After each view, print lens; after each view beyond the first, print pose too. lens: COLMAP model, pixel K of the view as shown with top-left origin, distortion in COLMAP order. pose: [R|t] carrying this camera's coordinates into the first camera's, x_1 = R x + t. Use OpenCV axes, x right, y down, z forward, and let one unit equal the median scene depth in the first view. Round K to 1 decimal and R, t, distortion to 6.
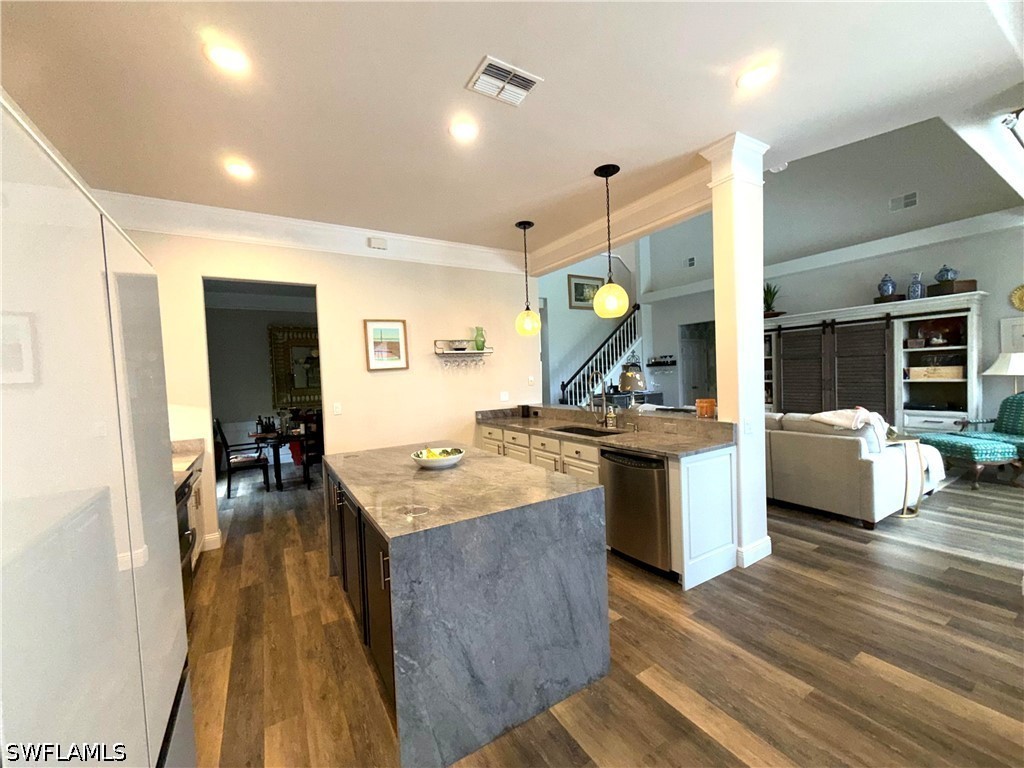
lens RADIAL K [[410.5, 0, 515.4], [0, 410.5, 385.7], [0, 0, 1]] dist [0.002115, -0.000147]
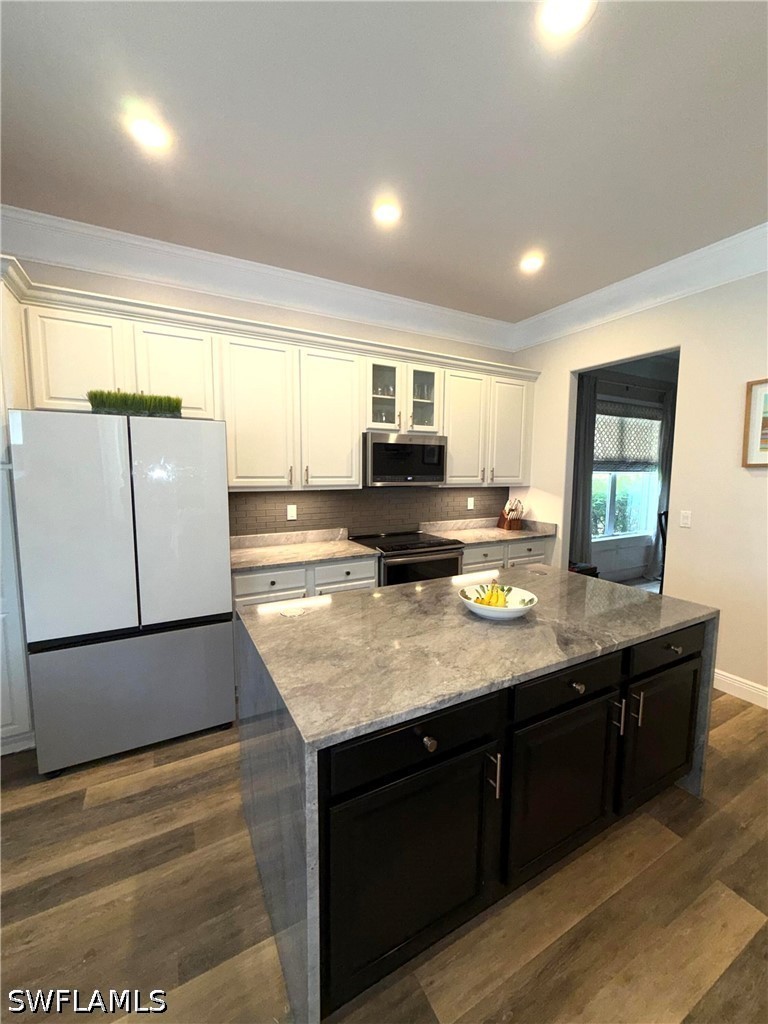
lens RADIAL K [[410.5, 0, 382.4], [0, 410.5, 508.5], [0, 0, 1]] dist [0.002115, -0.000147]
pose [[-0.057773, 0.136538, -0.988949, 0.220177], [-0.030300, 0.989907, 0.138441, -0.032561], [0.997870, 0.037963, -0.053053, 0.374717]]
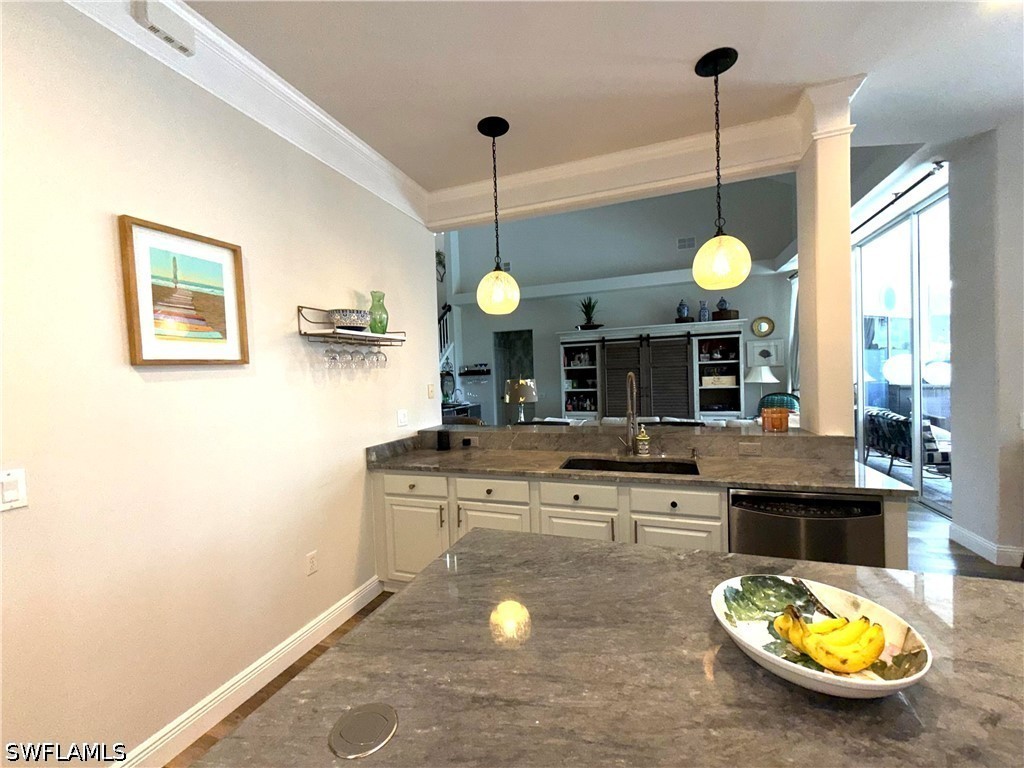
lens RADIAL K [[410.5, 0, 515.4], [0, 410.5, 385.5], [0, 0, 1]] dist [0.002115, -0.000147]
pose [[0.781431, -0.002891, 0.623985, -0.245572], [0.022864, 0.999450, -0.024003, -0.001974], [-0.623572, 0.033023, 0.781068, 0.398855]]
